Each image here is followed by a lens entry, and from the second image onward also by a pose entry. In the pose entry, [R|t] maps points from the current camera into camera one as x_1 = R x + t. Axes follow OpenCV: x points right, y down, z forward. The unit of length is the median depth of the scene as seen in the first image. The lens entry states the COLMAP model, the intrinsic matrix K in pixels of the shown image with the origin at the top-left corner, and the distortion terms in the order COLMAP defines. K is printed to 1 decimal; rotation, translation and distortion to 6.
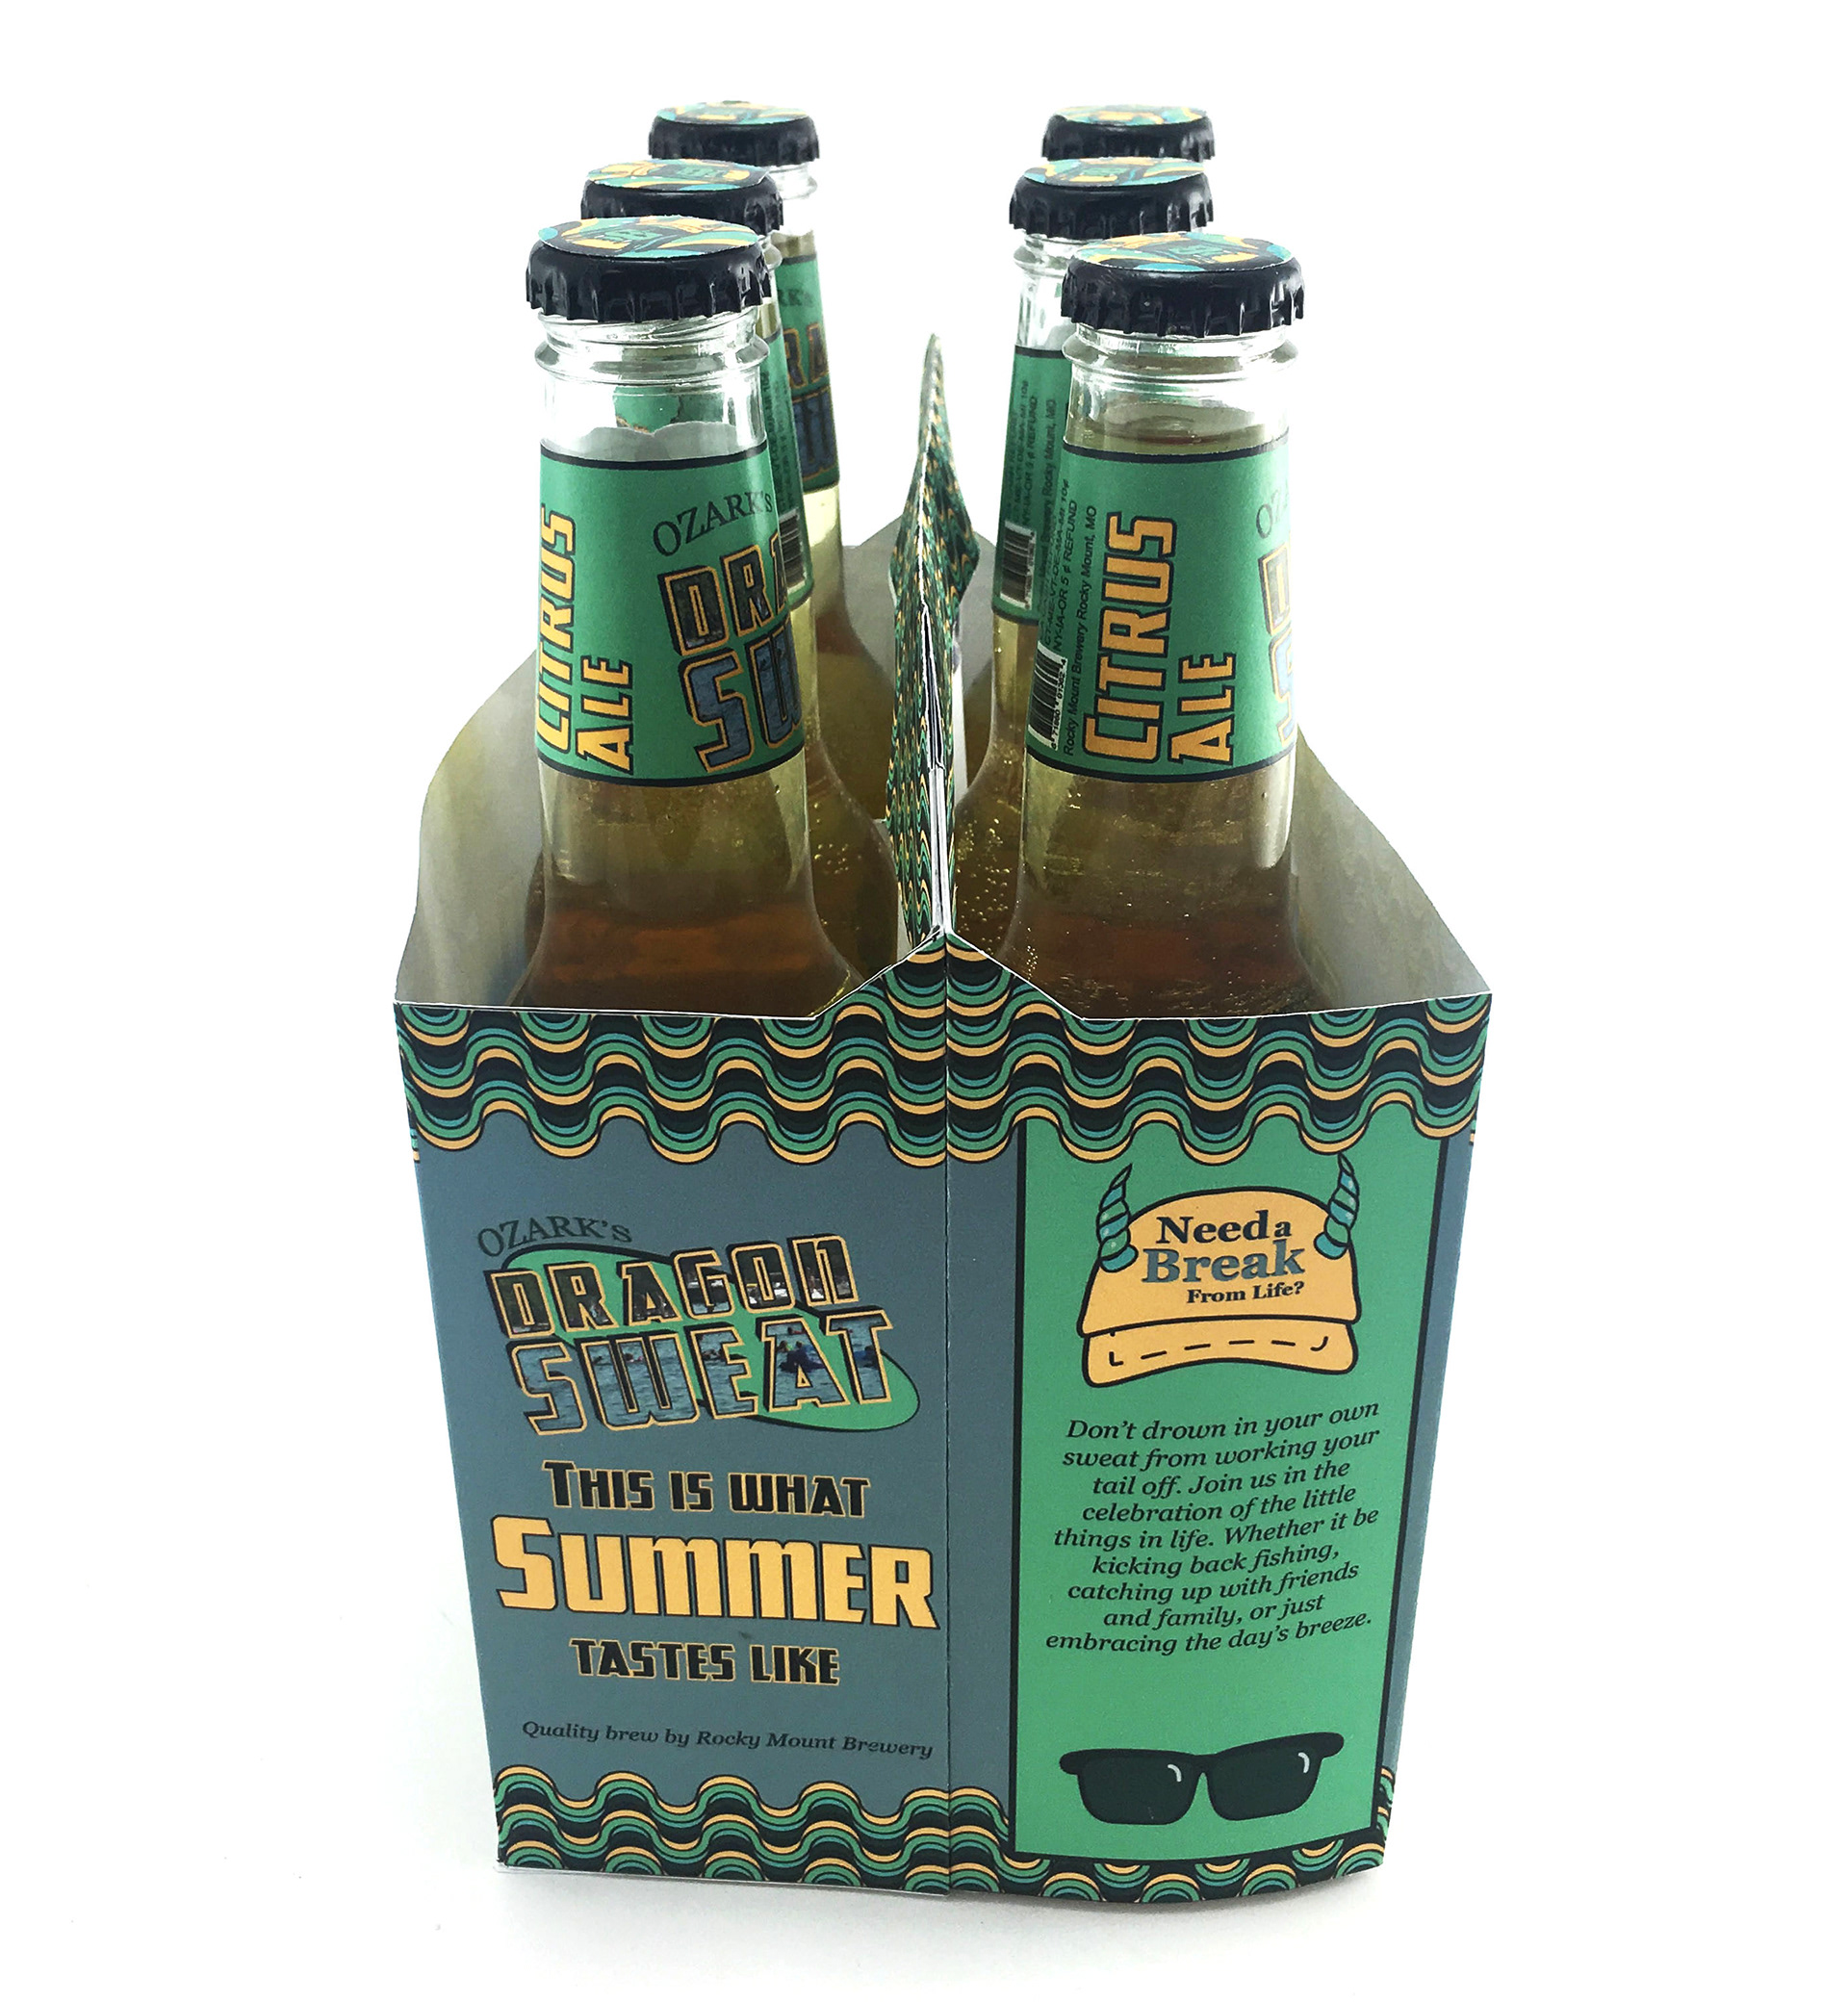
lens RADIAL K [[2139.8, 0, 923.4], [0, 2139.8, 1000.3], [0, 0, 1]] dist [0.008321, 0.000000]
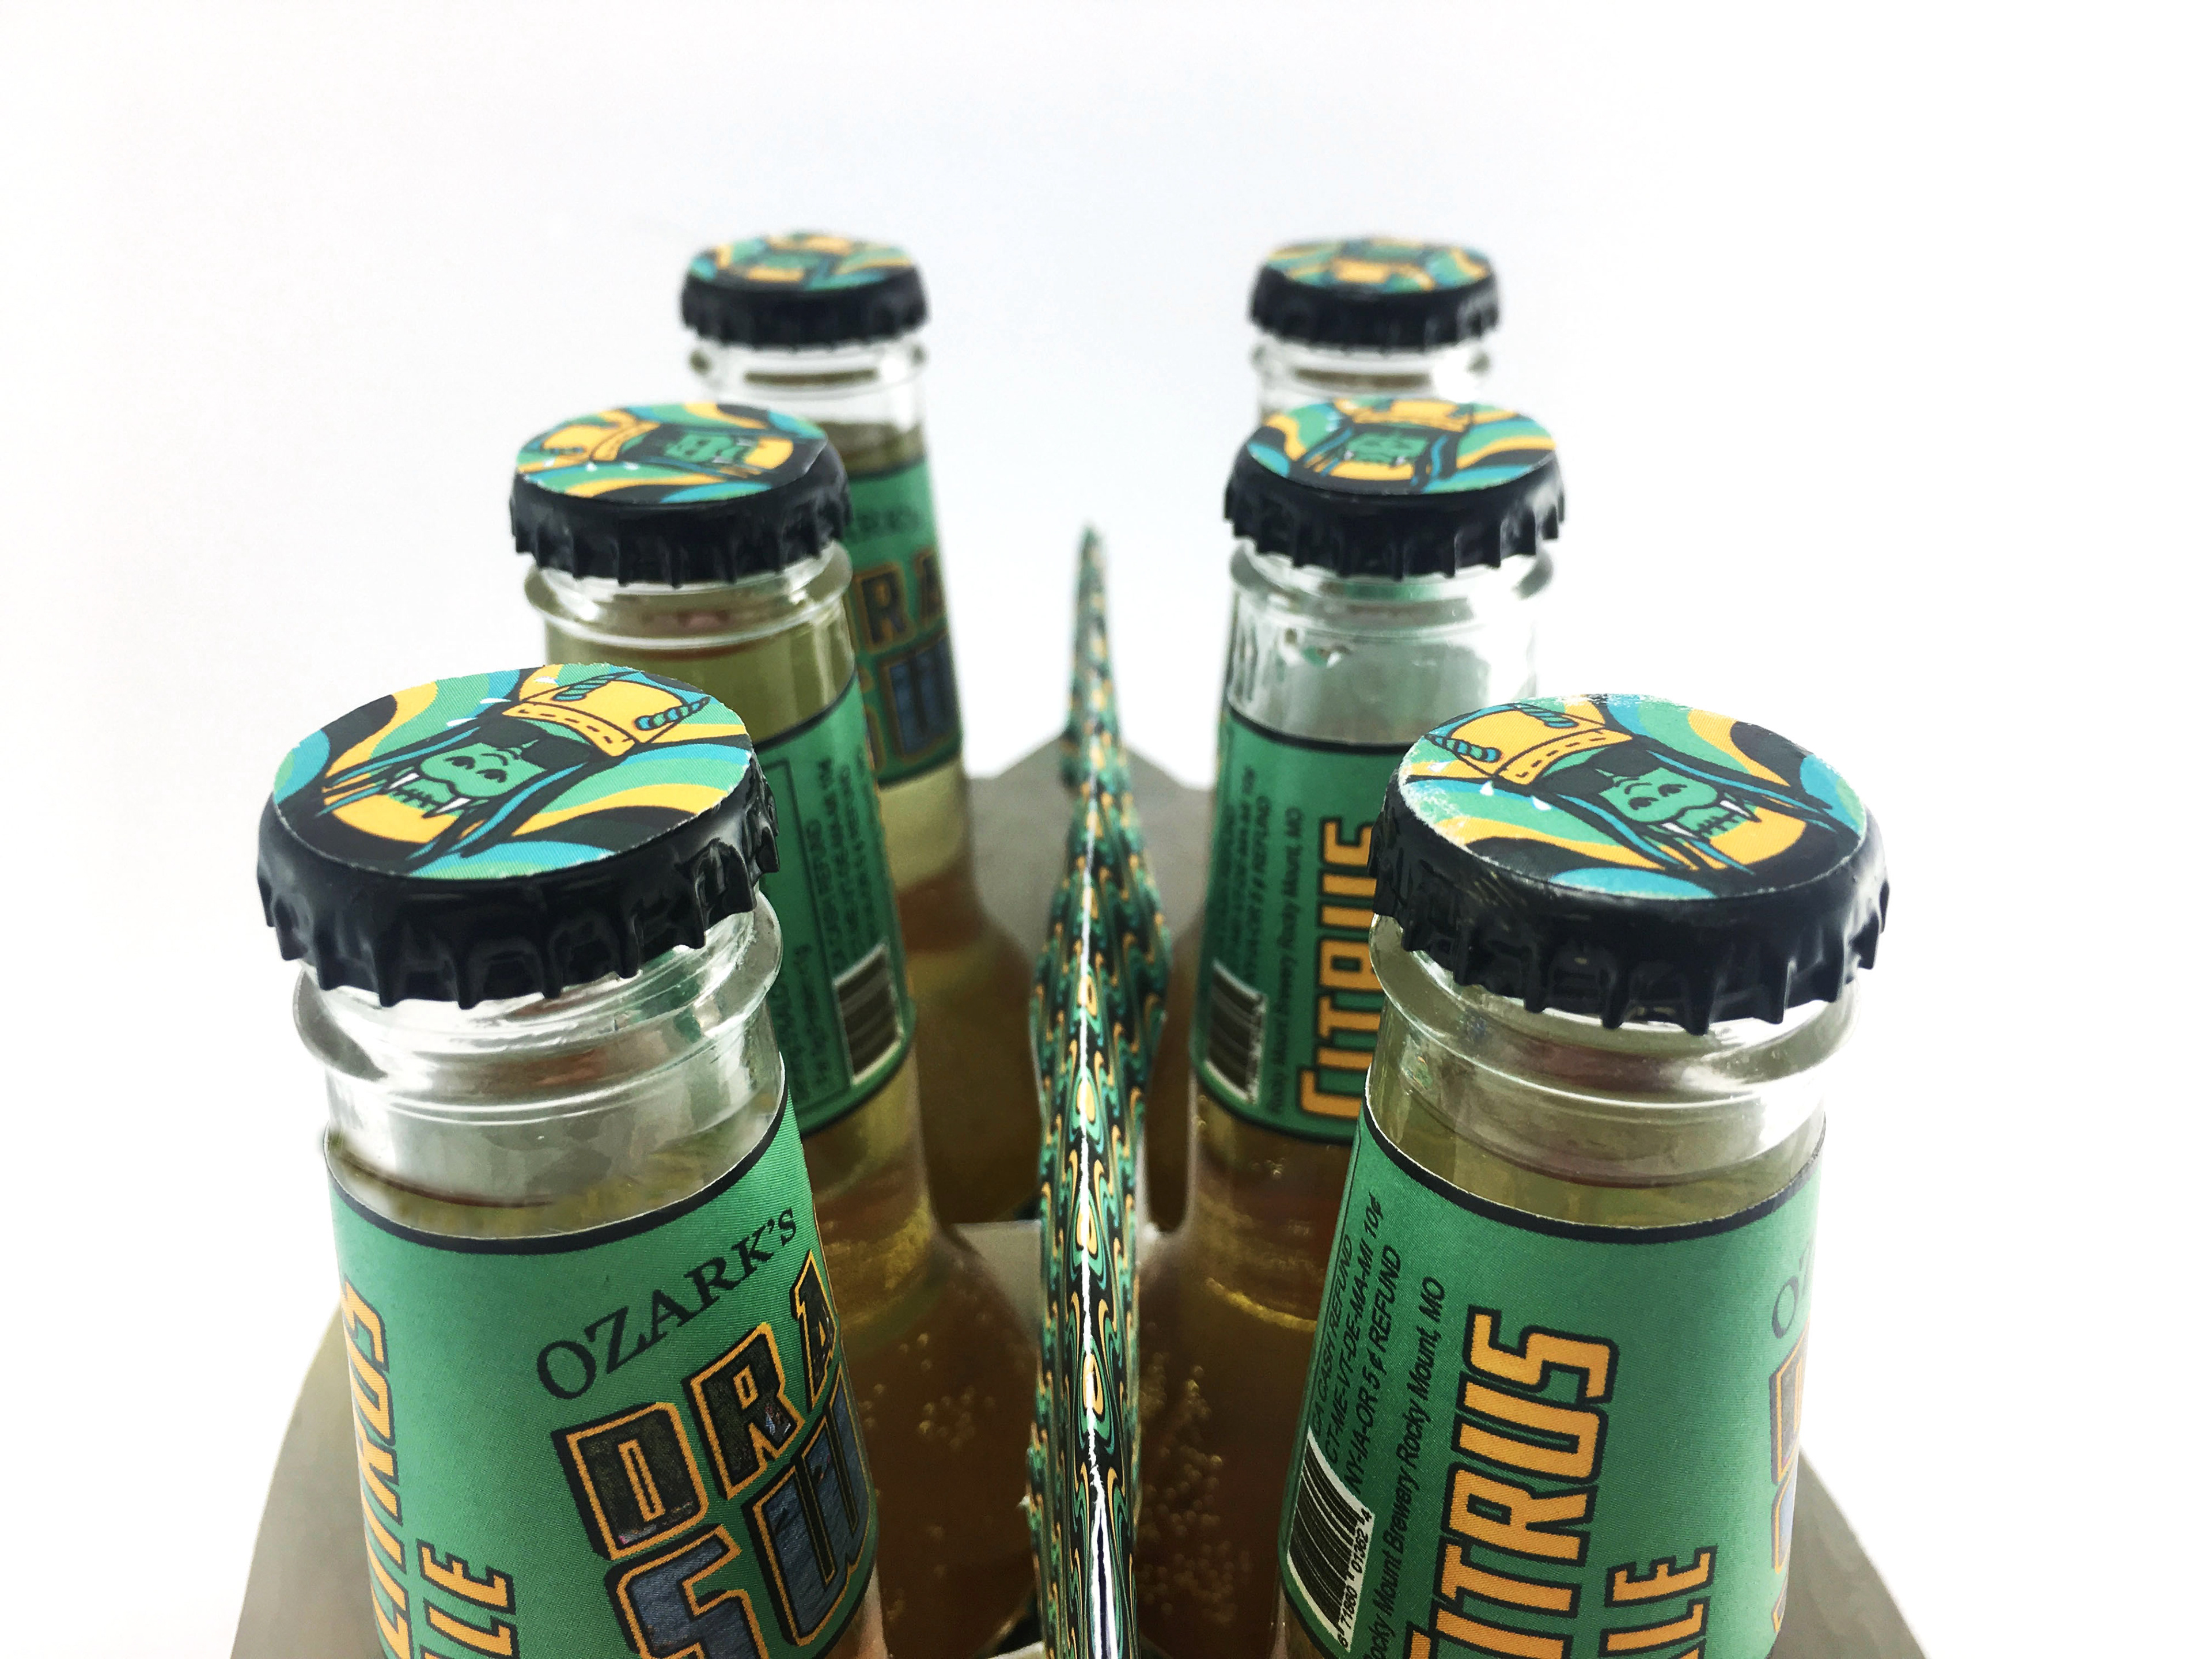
lens RADIAL K [[1862.1, 0, 1094.6], [0, 1862.1, 839.6], [0, 0, 1]] dist [0.009508, -0.005557]
pose [[0.999905, -0.007886, 0.011303, -0.003688], [0.007768, 0.999915, 0.010451, -0.333225], [-0.011384, -0.010362, 0.999882, 0.566140]]
